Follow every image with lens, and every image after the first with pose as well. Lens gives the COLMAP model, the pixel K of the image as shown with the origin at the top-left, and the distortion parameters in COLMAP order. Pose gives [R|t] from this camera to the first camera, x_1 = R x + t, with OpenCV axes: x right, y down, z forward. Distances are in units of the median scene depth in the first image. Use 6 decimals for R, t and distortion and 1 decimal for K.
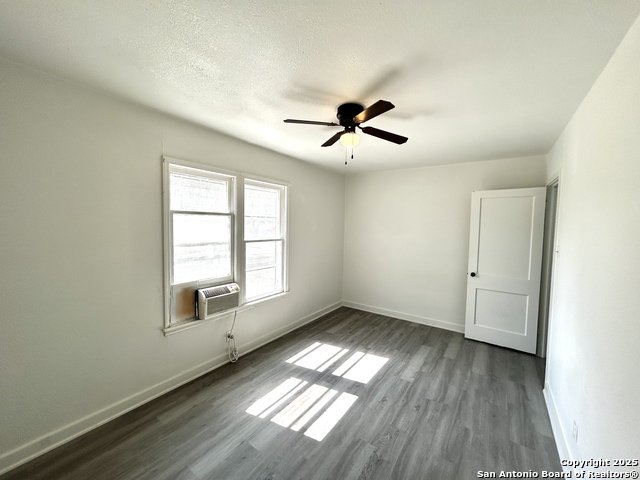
lens RADIAL K [[257.4, 0, 319.0], [0, 257.4, 239.7], [0, 0, 1]] dist [0.001207, 0.000568]
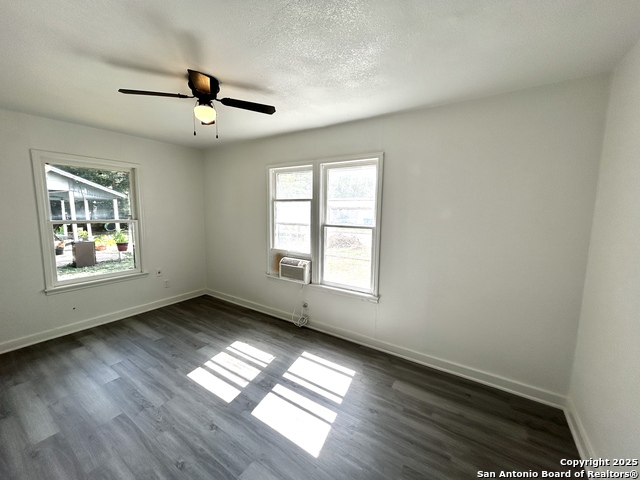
lens RADIAL K [[257.4, 0, 319.0], [0, 257.4, 239.7], [0, 0, 1]] dist [0.001207, 0.000568]
pose [[0.027153, 0.089434, -0.995623, 0.874486], [-0.073784, 0.993452, 0.087227, -0.028187], [0.996905, 0.071092, 0.033574, 1.111524]]
